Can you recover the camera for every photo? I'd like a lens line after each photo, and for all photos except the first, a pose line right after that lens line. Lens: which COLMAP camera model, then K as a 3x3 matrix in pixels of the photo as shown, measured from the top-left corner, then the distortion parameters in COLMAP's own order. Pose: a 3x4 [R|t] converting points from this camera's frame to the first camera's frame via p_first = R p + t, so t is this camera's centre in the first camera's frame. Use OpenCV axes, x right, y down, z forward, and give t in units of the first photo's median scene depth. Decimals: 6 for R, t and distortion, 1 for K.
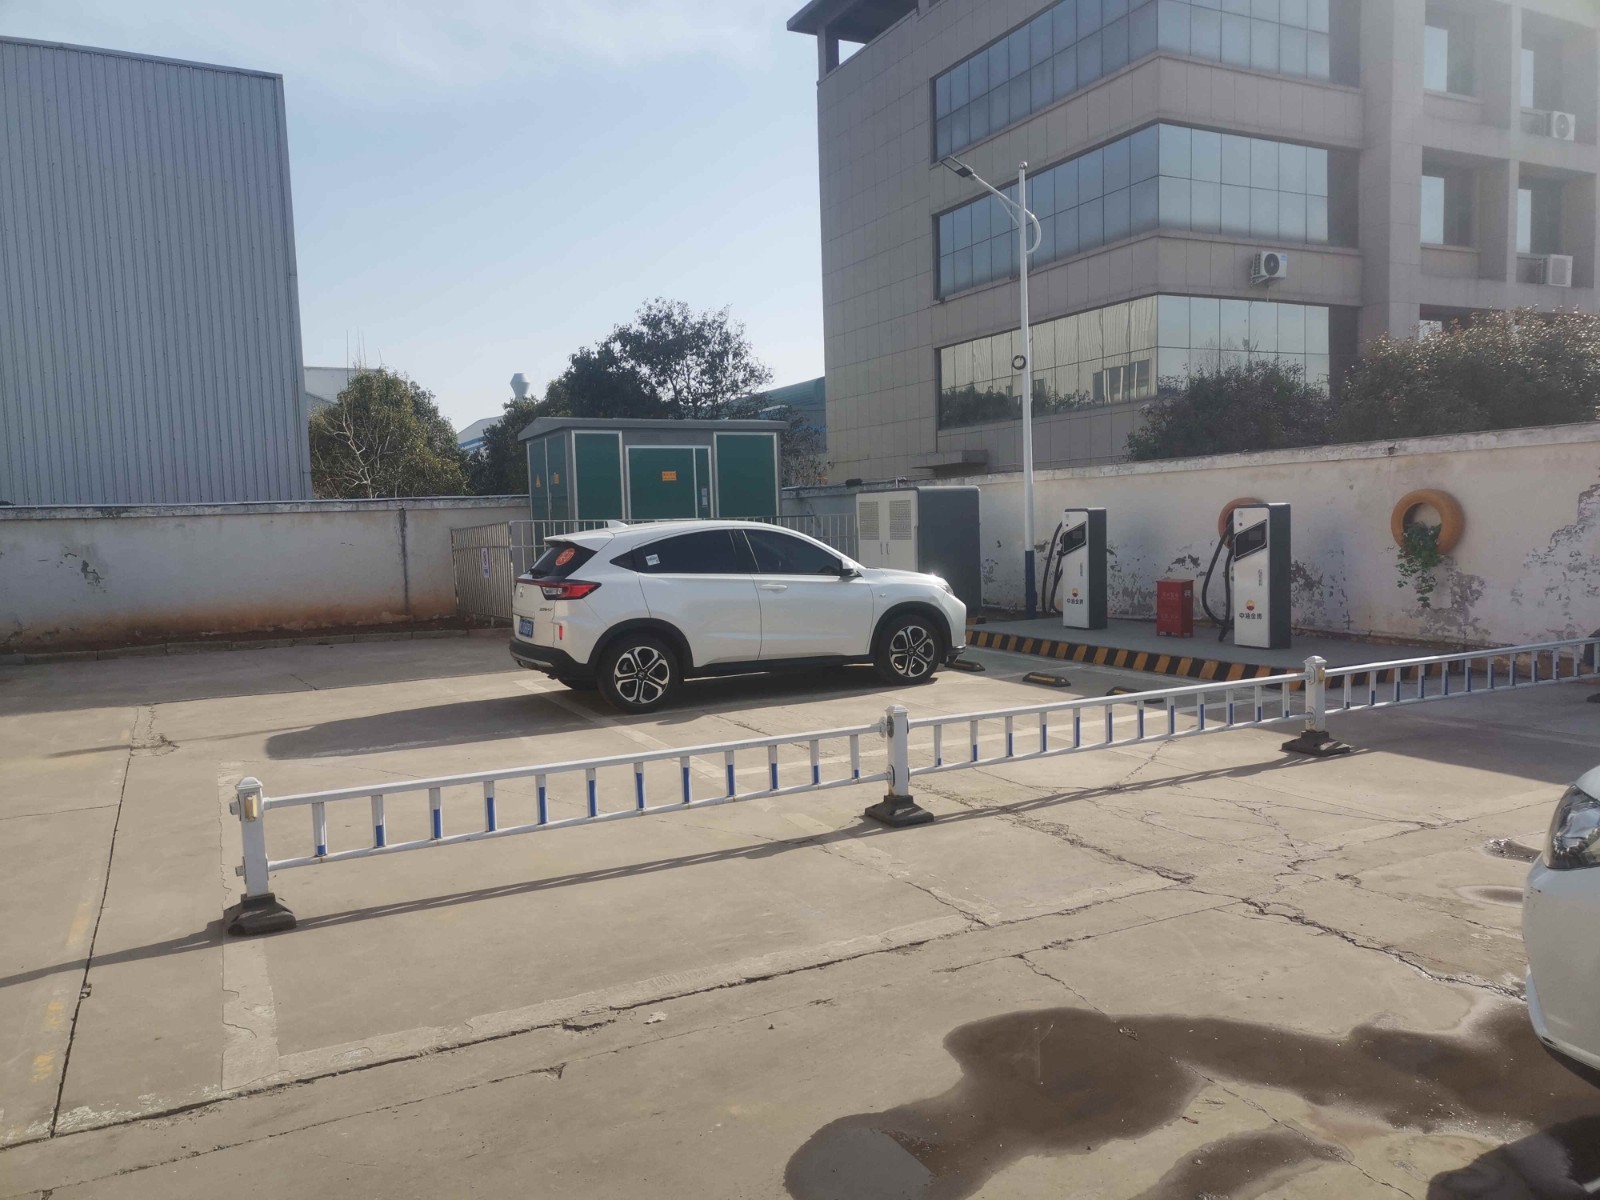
lens RADIAL K [[1198.7, 0, 800.0], [0, 1198.7, 600.0], [0, 0, 1]] dist [0.009827, 0.006895]
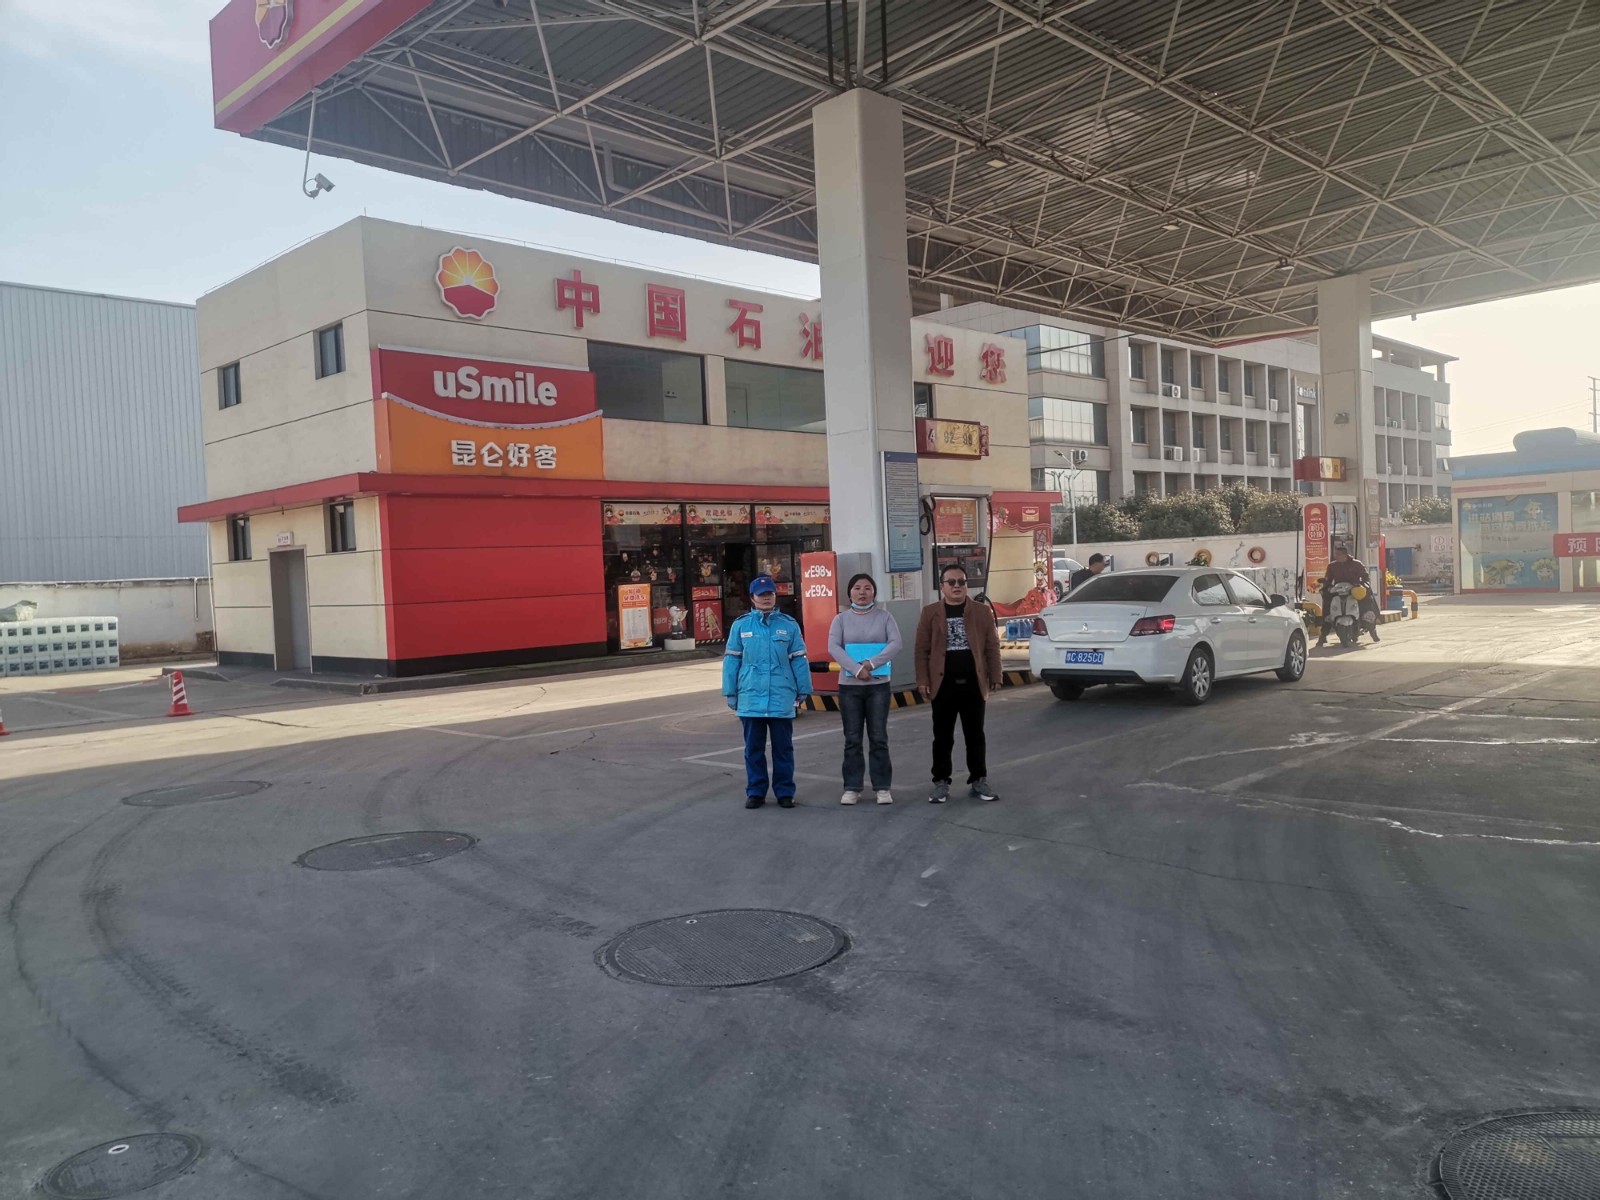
lens RADIAL K [[1198.7, 0, 800.0], [0, 1198.7, 600.0], [0, 0, 1]] dist [0.009827, 0.006895]
pose [[0.949595, -0.019089, 0.312898, -0.821230], [0.037280, 0.997937, -0.052259, 0.097747], [-0.311255, 0.061290, 0.948348, -0.976879]]
